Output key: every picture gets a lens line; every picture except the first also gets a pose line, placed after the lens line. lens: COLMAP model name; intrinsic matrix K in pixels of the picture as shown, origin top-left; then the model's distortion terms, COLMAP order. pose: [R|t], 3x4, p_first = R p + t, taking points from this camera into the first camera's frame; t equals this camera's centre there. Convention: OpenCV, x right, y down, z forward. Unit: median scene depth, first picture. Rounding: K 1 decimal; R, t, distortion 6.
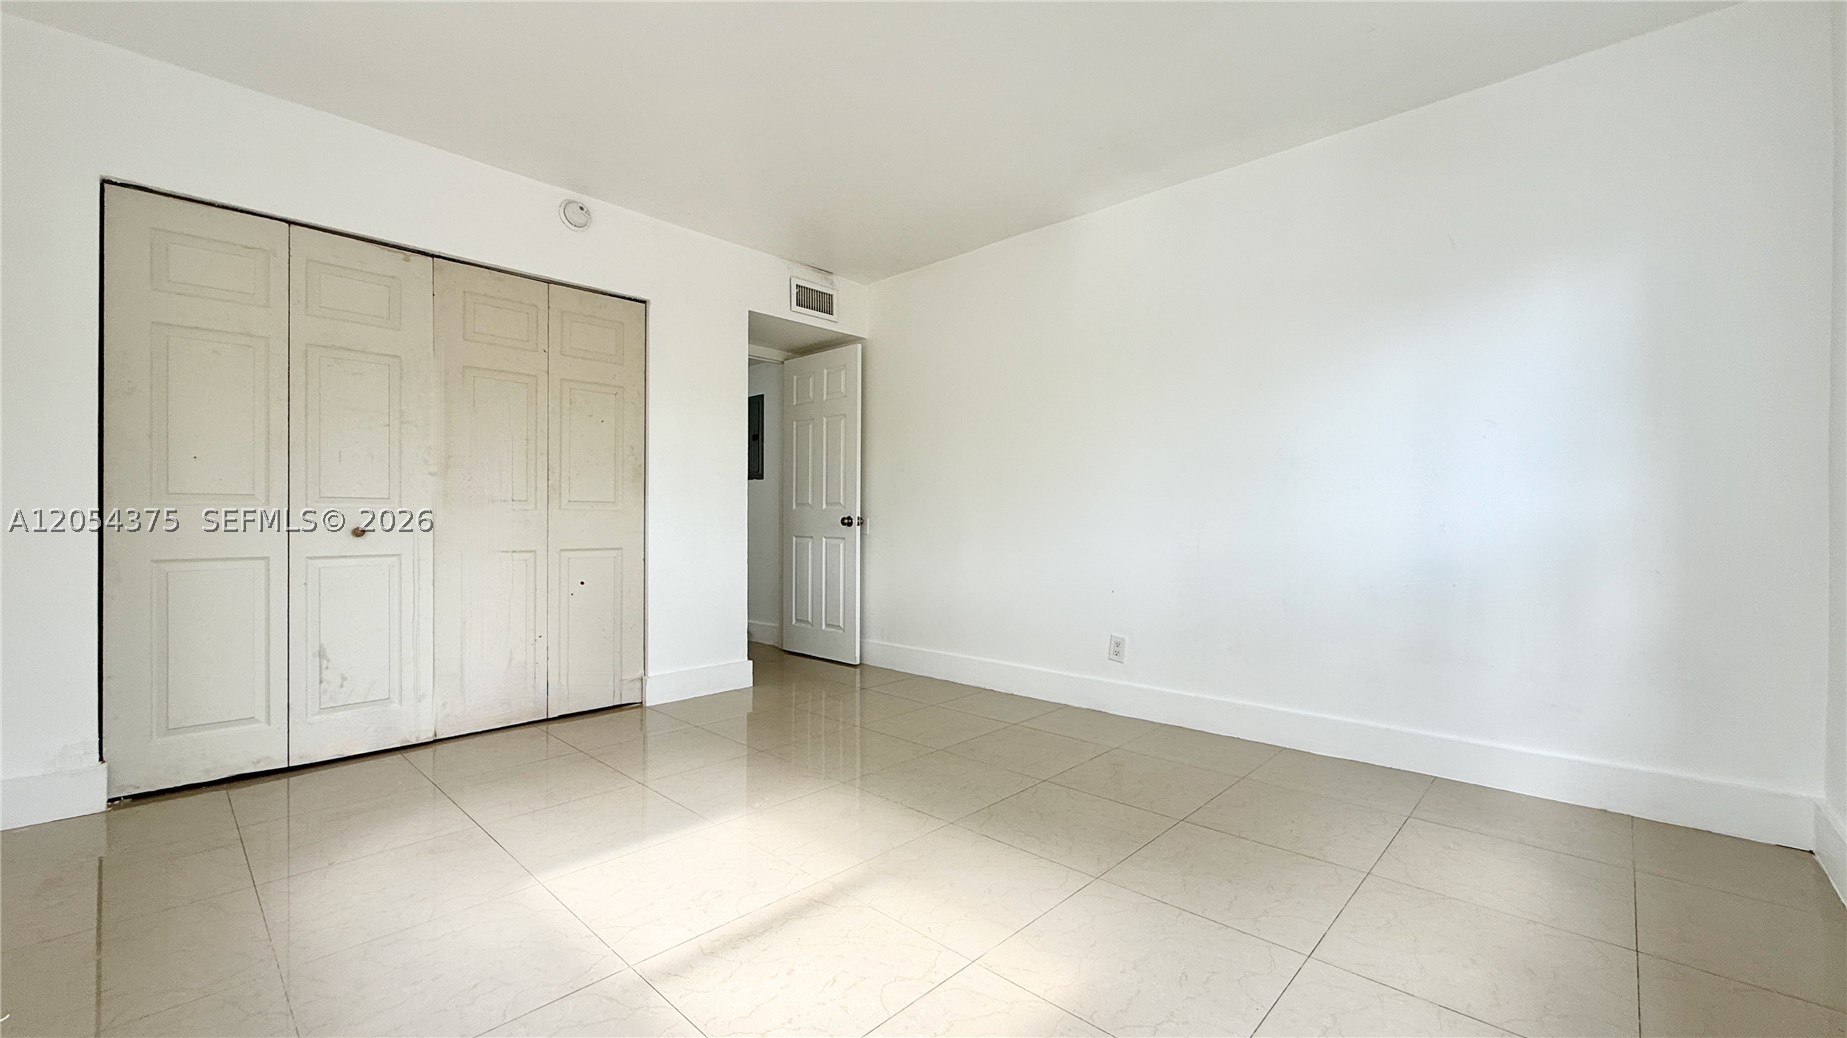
lens RADIAL K [[736.1, 0, 925.8], [0, 736.1, 515.0], [0, 0, 1]] dist [0.000044, -0.000177]
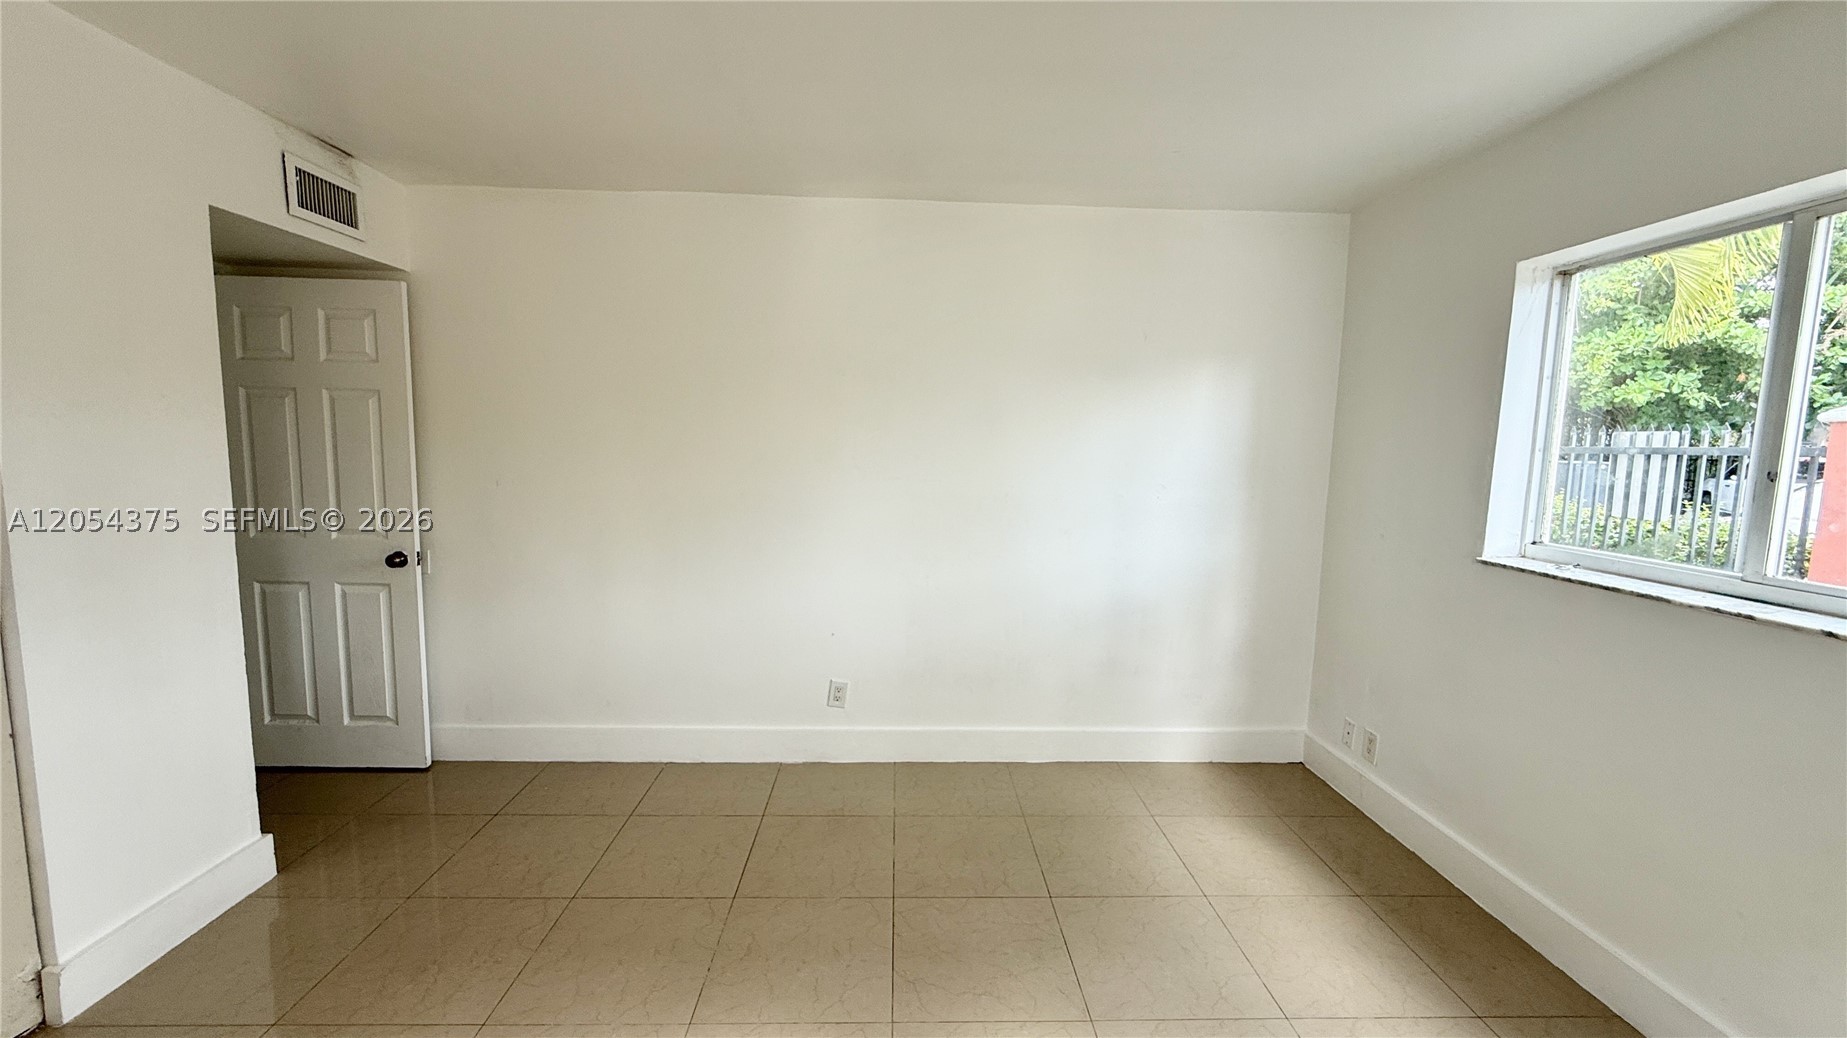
lens RADIAL K [[736.1, 0, 921.2], [0, 736.1, 518.4], [0, 0, 1]] dist [0.000044, -0.000177]
pose [[0.708353, -0.063240, 0.703020, -0.310139], [-0.023074, 0.993372, 0.112608, -0.148401], [-0.705481, -0.095987, 0.702199, 0.294184]]
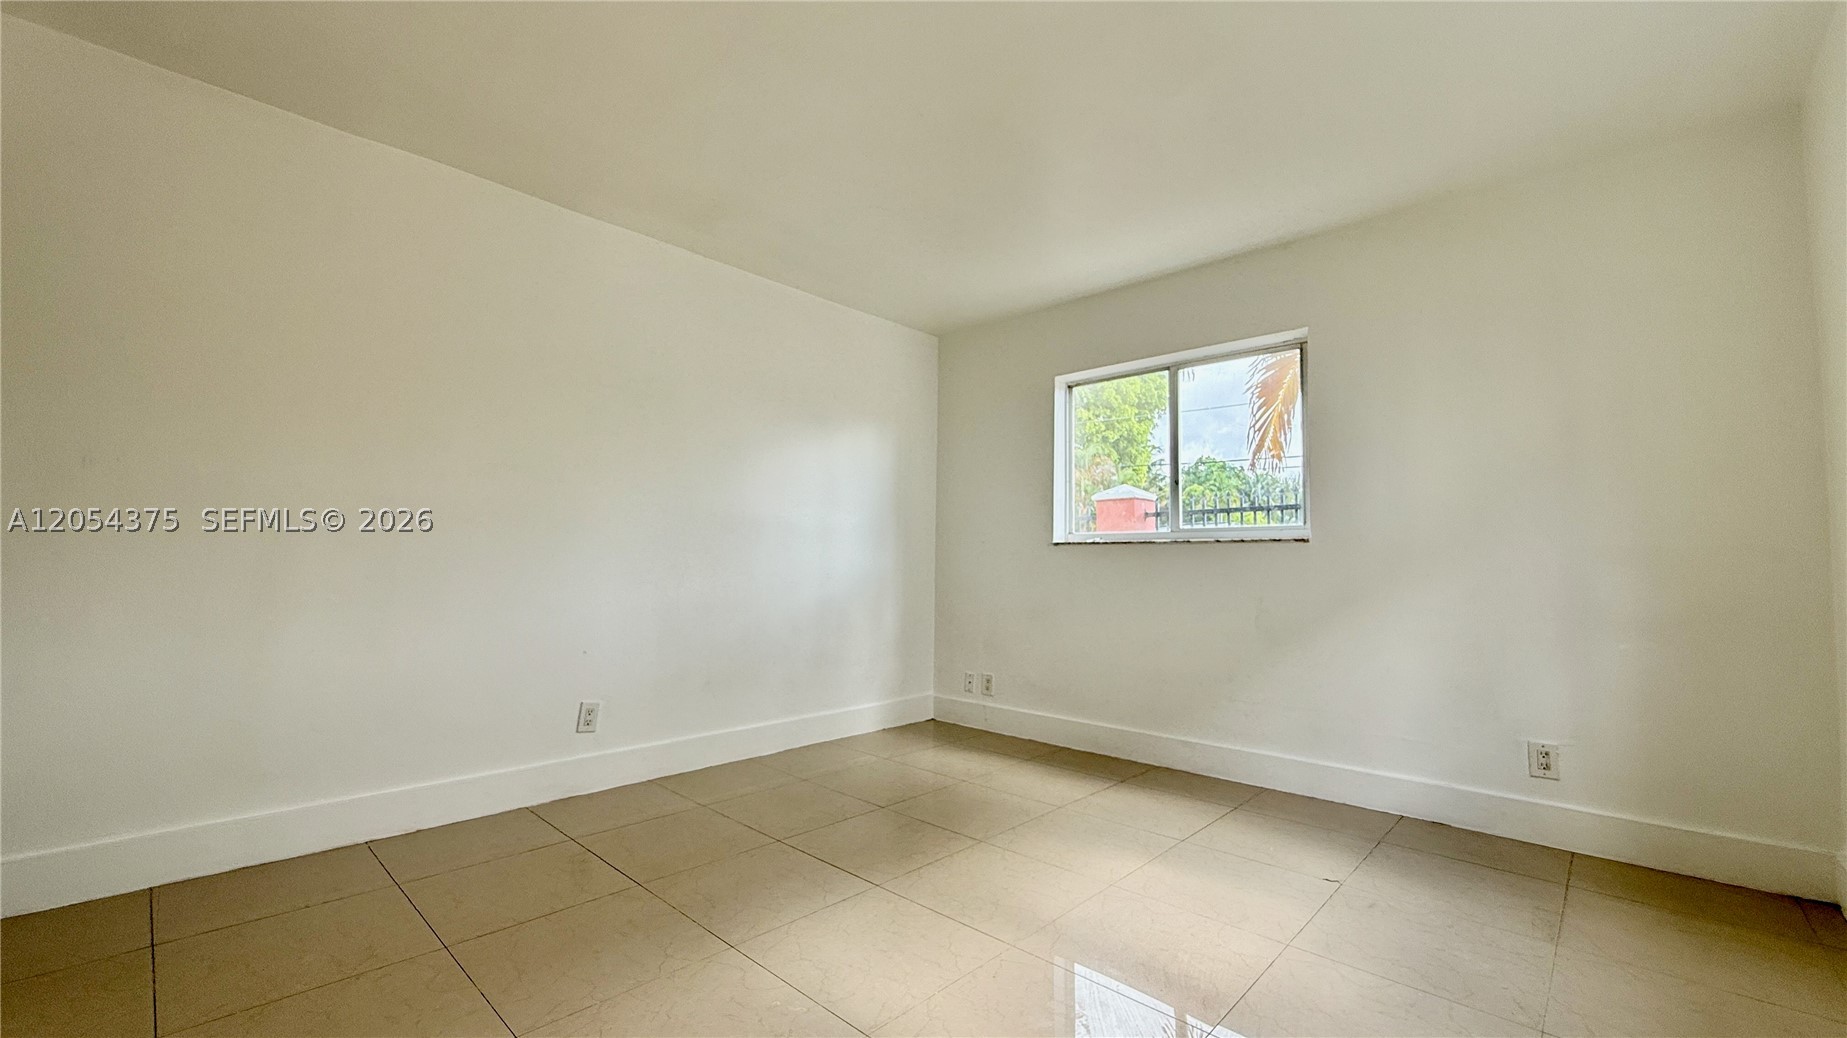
lens RADIAL K [[736.1, 0, 923.9], [0, 736.1, 510.8], [0, 0, 1]] dist [0.000044, -0.000177]
pose [[0.003993, 0.071176, 0.997456, -0.631811], [-0.018117, 0.997305, -0.071093, -0.007159], [-0.999828, -0.017787, 0.005271, 0.608080]]
